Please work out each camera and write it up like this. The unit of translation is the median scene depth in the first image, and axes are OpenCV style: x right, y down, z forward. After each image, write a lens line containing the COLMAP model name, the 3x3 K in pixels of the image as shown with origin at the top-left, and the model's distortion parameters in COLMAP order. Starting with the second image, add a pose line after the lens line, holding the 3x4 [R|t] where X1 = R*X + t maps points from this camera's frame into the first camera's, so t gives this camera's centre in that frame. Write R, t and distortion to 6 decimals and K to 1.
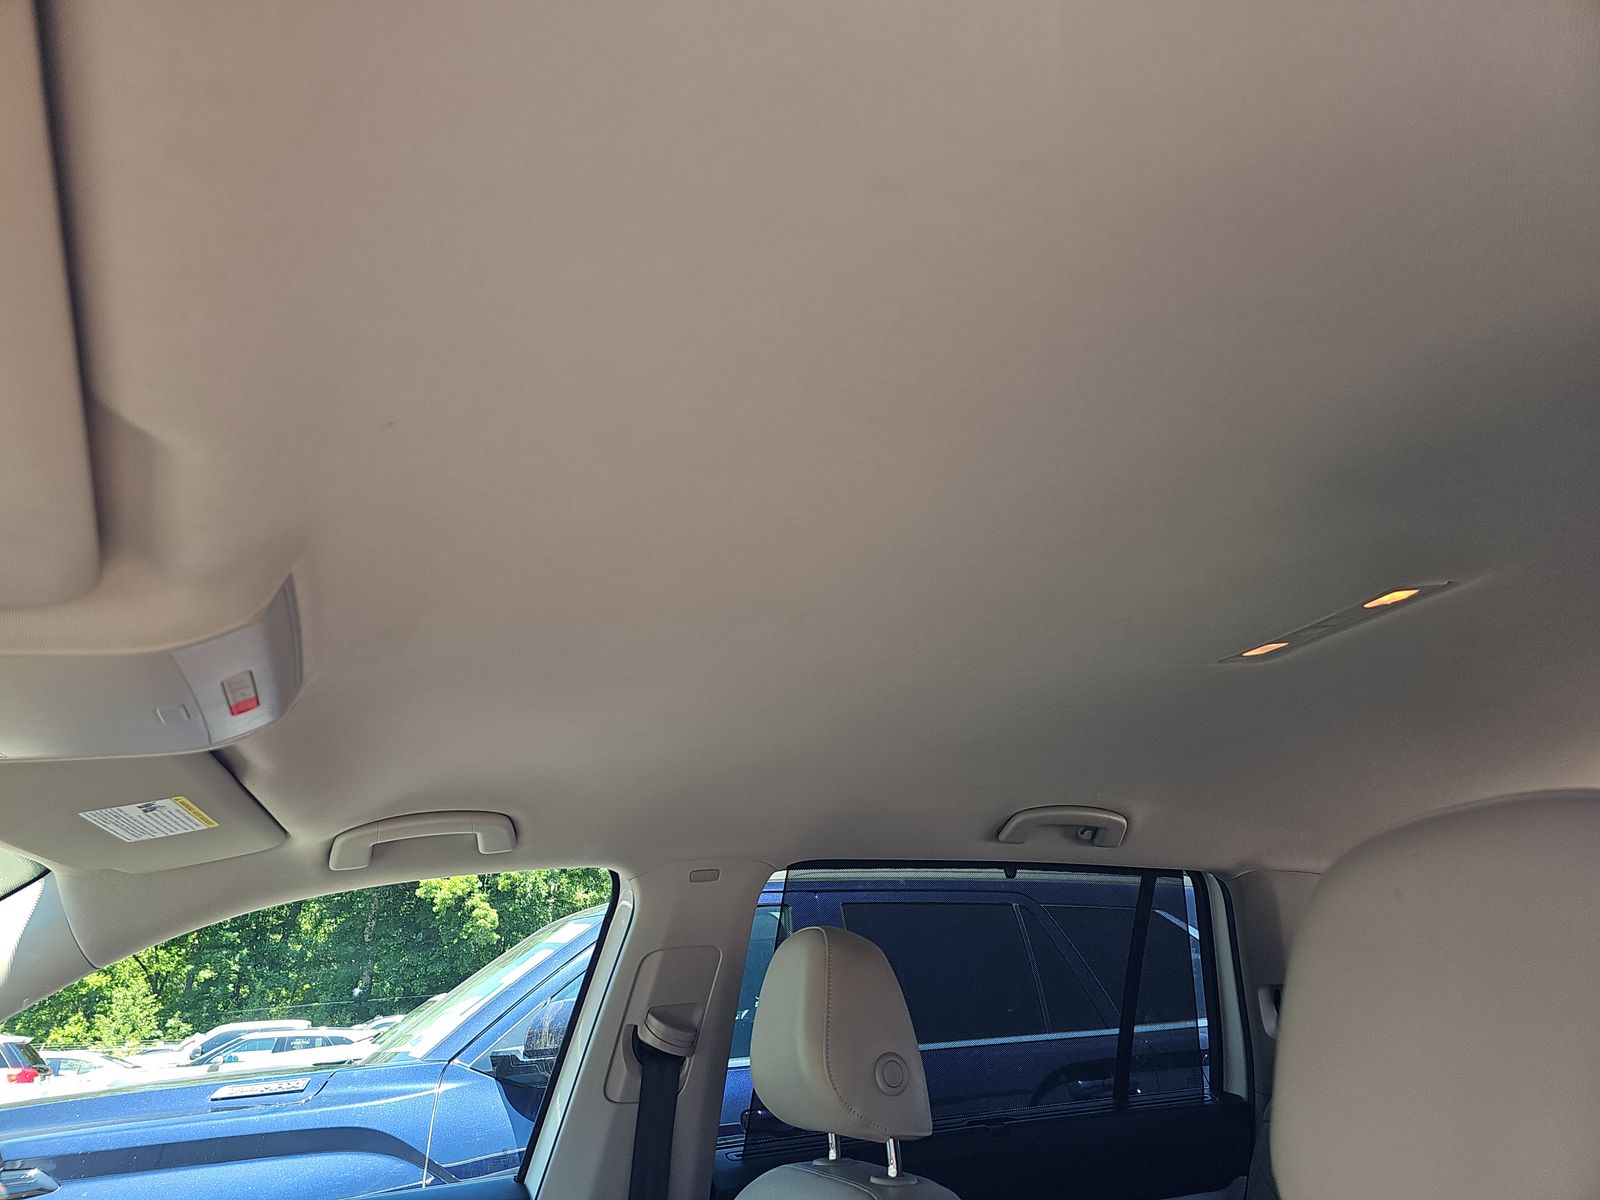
lens RADIAL K [[1052.7, 0, 800.0], [0, 1052.7, 600.0], [0, 0, 1]] dist [0.068610, -0.075567]
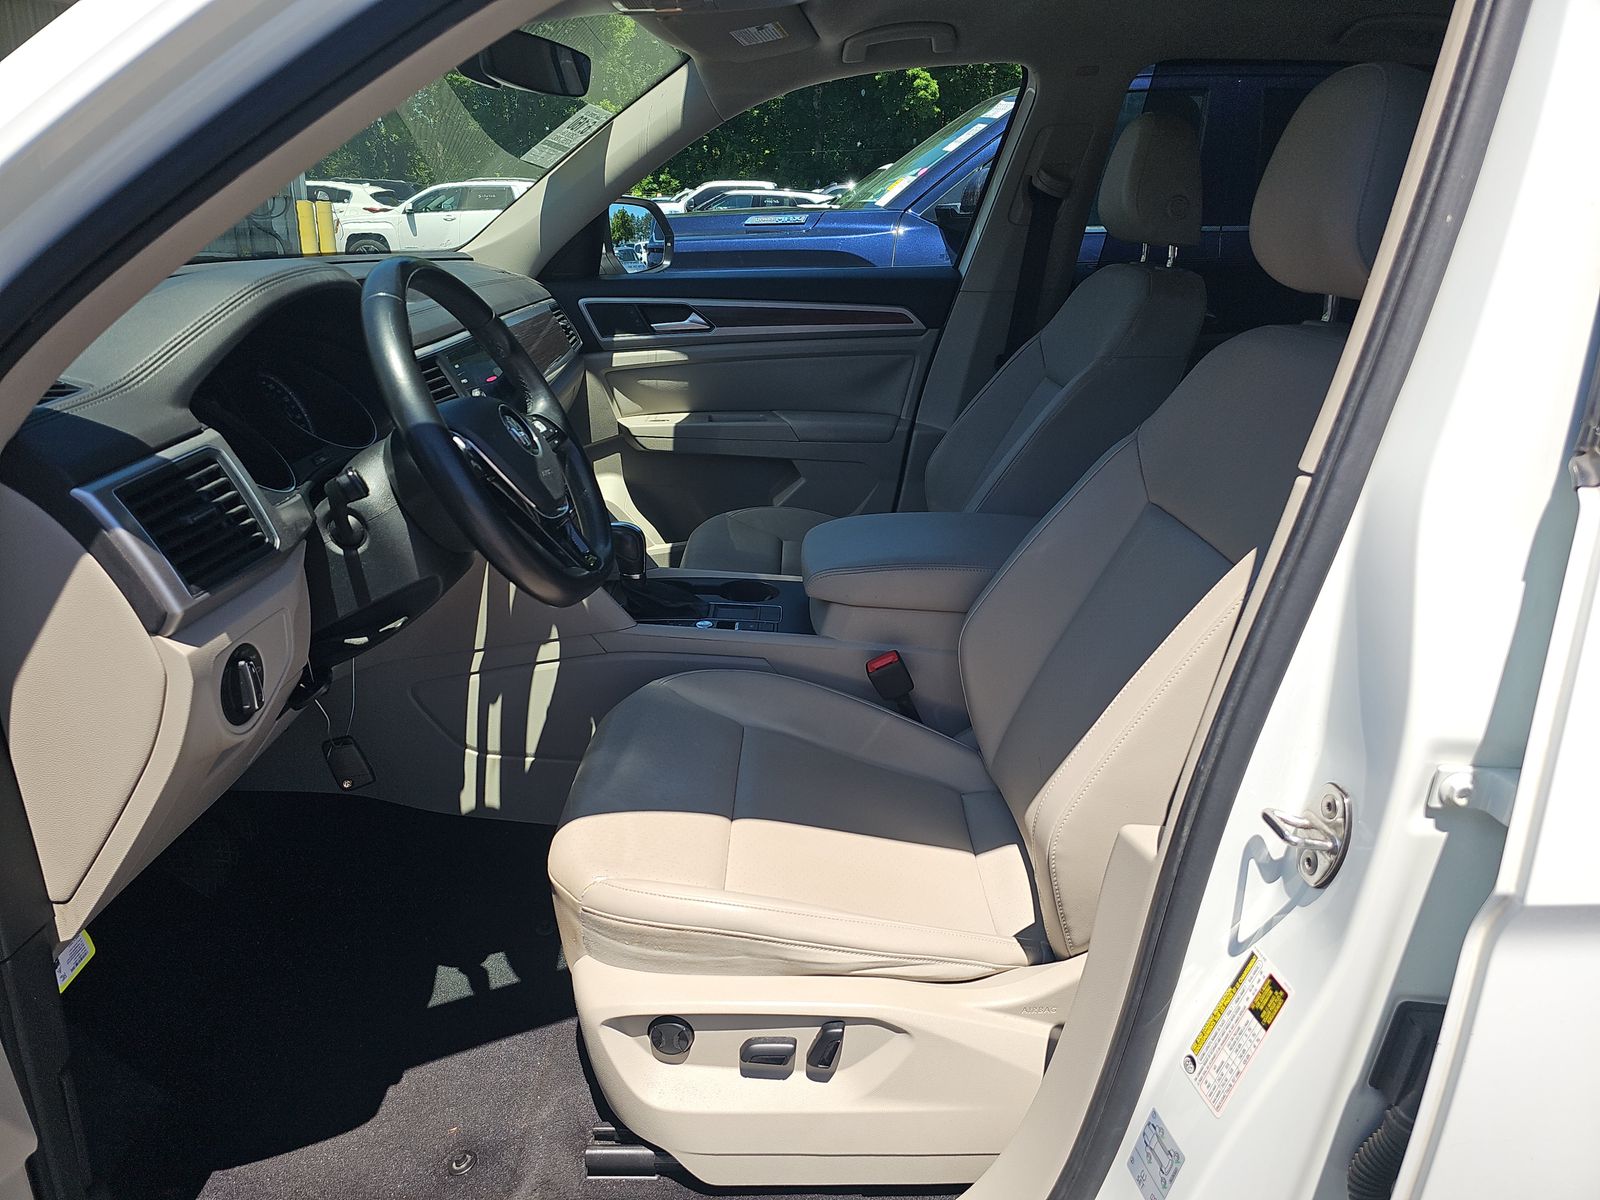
lens RADIAL K [[1052.7, 0, 800.0], [0, 1052.7, 600.0], [0, 0, 1]] dist [0.068610, -0.075567]
pose [[0.927313, 0.186273, -0.324642, 0.057682], [0.079663, 0.749263, 0.657464, -0.068314], [0.365710, -0.635537, 0.679962, -0.213974]]
